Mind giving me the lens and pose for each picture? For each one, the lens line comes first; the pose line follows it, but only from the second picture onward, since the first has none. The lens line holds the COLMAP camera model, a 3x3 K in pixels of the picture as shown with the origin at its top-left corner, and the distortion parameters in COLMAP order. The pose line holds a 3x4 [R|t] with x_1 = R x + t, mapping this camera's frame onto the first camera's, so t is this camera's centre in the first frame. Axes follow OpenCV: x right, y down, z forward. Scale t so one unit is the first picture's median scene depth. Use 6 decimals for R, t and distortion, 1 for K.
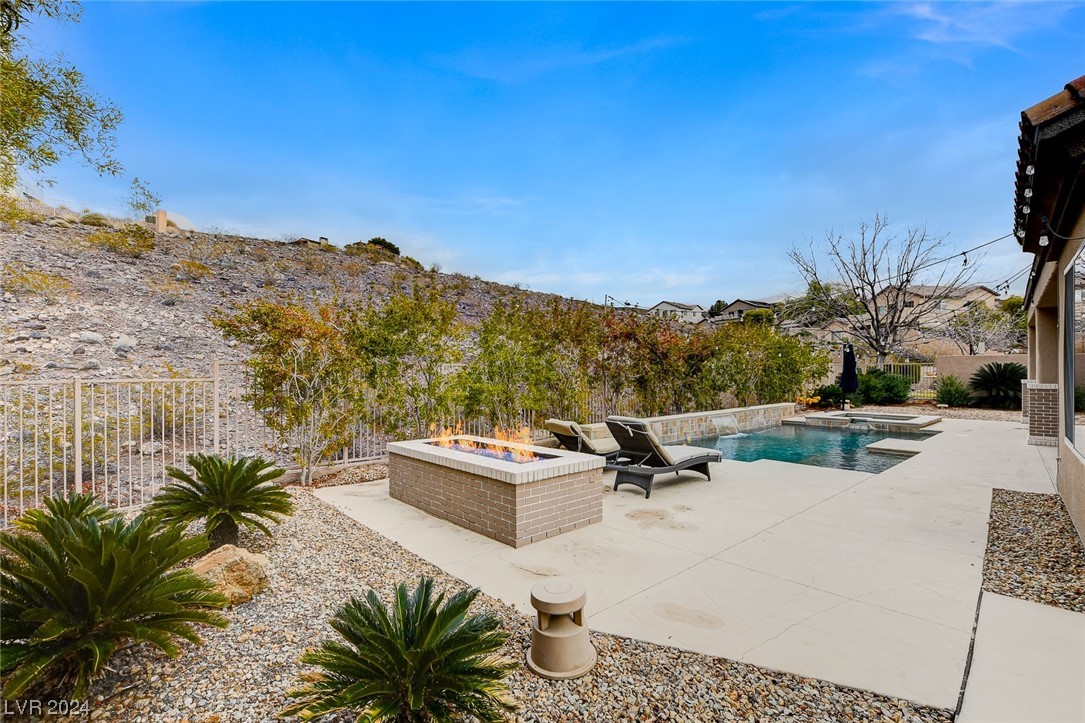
lens RADIAL K [[488.4, 0, 540.1], [0, 488.4, 367.0], [0, 0, 1]] dist [-0.002519, 0.000001]
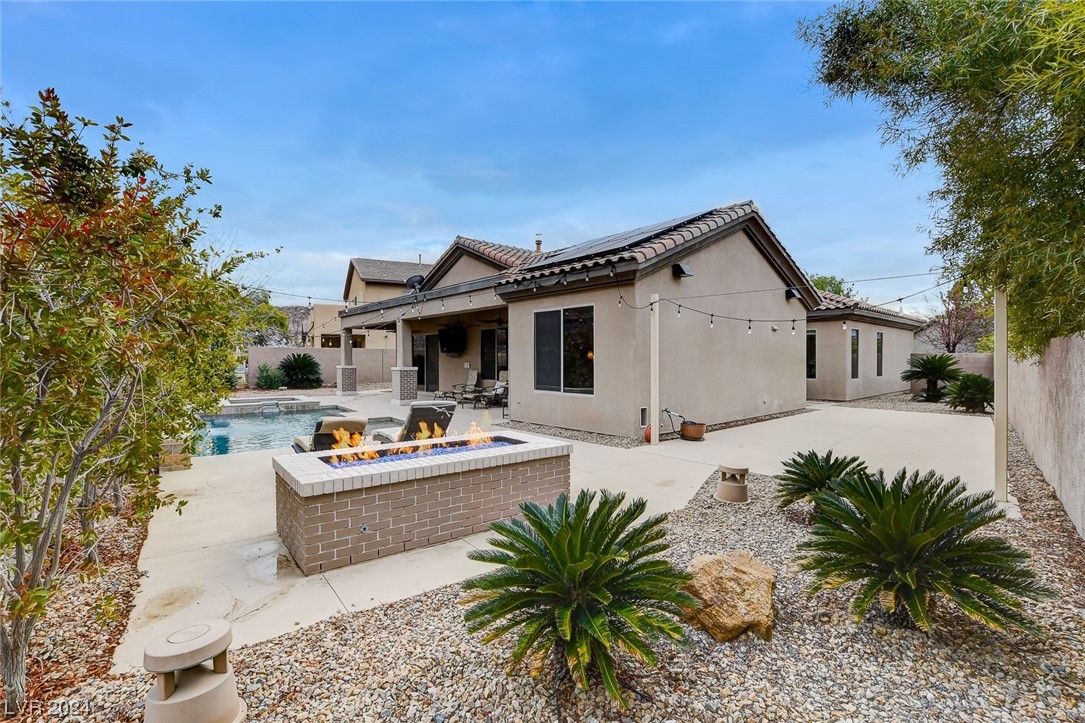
lens RADIAL K [[488.4, 0, 540.1], [0, 488.4, 367.0], [0, 0, 1]] dist [-0.002519, 0.000001]
pose [[0.085428, -0.012550, 0.996265, -0.283661], [-0.005609, 0.999899, 0.013077, 0.006889], [-0.996329, -0.006705, 0.085349, 0.236037]]
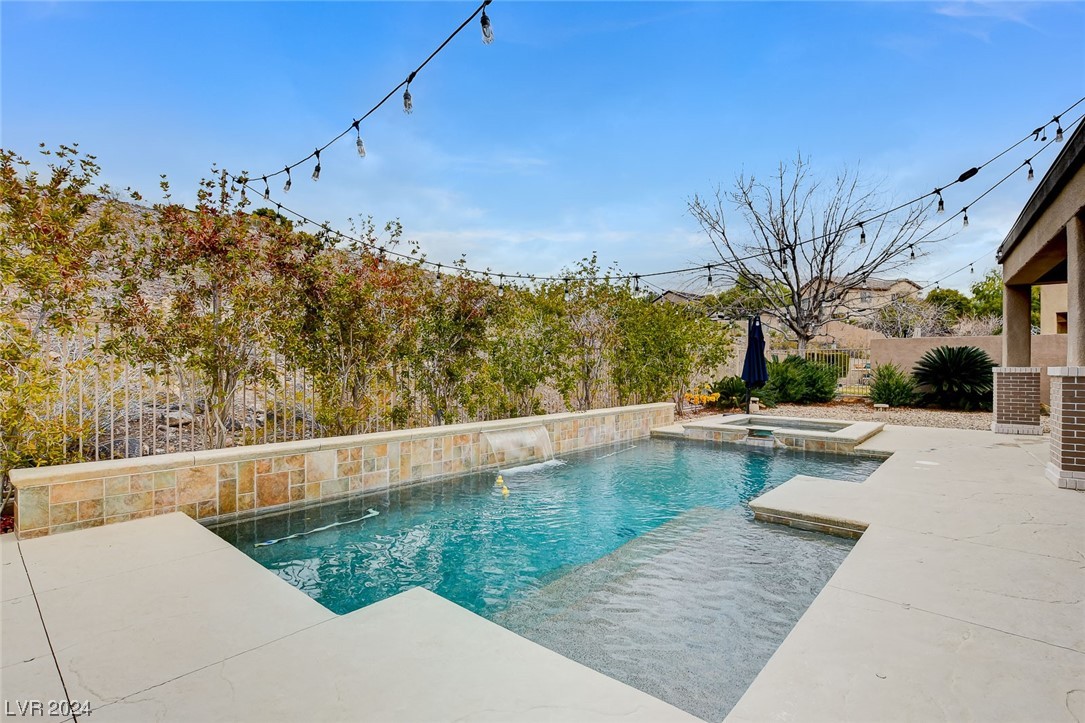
lens RADIAL K [[511.8, 0, 542.5], [0, 511.8, 361.5], [0, 0, 1]] dist [0.002600, 0.000300]
pose [[0.991740, 0.006470, 0.128104, 0.226278], [-0.006147, 0.999977, -0.002916, 0.018891], [-0.128120, 0.002104, 0.991756, 0.301942]]
